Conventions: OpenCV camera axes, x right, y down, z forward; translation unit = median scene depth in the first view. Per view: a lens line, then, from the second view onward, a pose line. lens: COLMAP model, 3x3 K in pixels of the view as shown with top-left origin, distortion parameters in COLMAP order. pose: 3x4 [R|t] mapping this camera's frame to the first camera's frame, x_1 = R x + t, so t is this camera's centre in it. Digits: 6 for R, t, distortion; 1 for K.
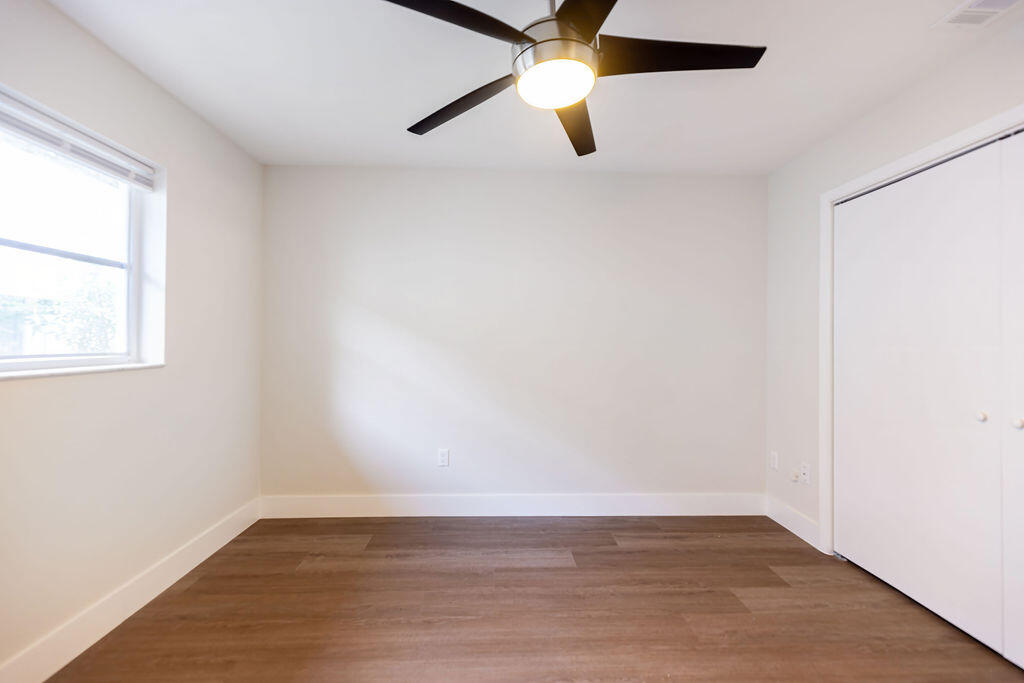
lens RADIAL K [[460.4, 0, 517.9], [0, 460.4, 336.5], [0, 0, 1]] dist [0.002430, 0.000907]
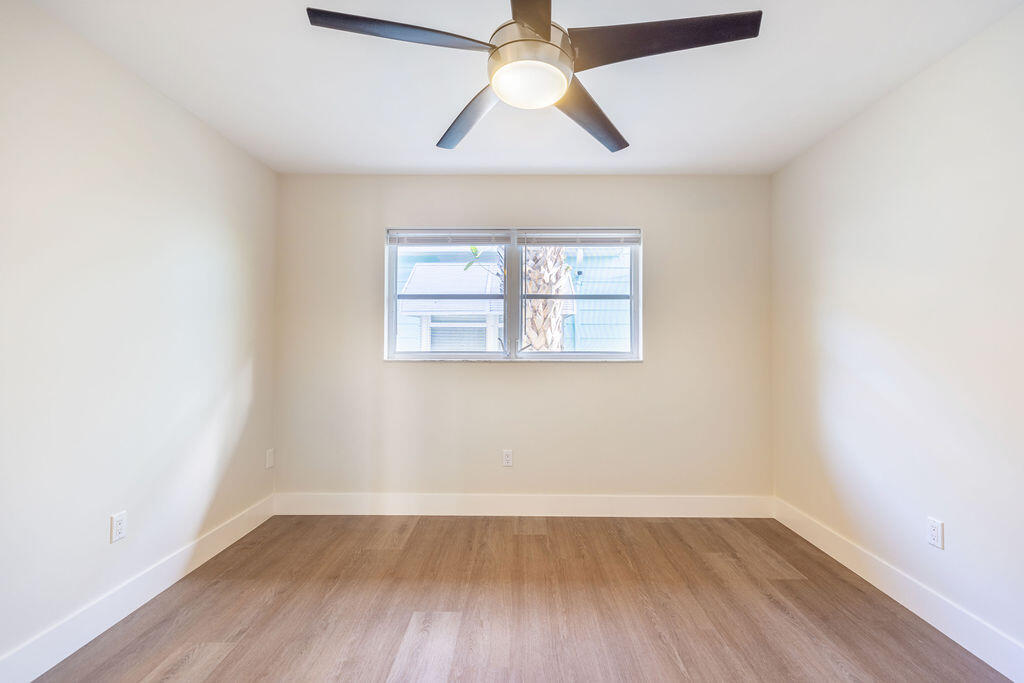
lens RADIAL K [[460.4, 0, 517.9], [0, 460.4, 336.5], [0, 0, 1]] dist [0.002430, 0.000907]
pose [[-0.058788, -0.024247, -0.997976, 0.876820], [0.007455, 0.999666, -0.024727, 0.018946], [0.998243, -0.008893, -0.058588, 0.845002]]
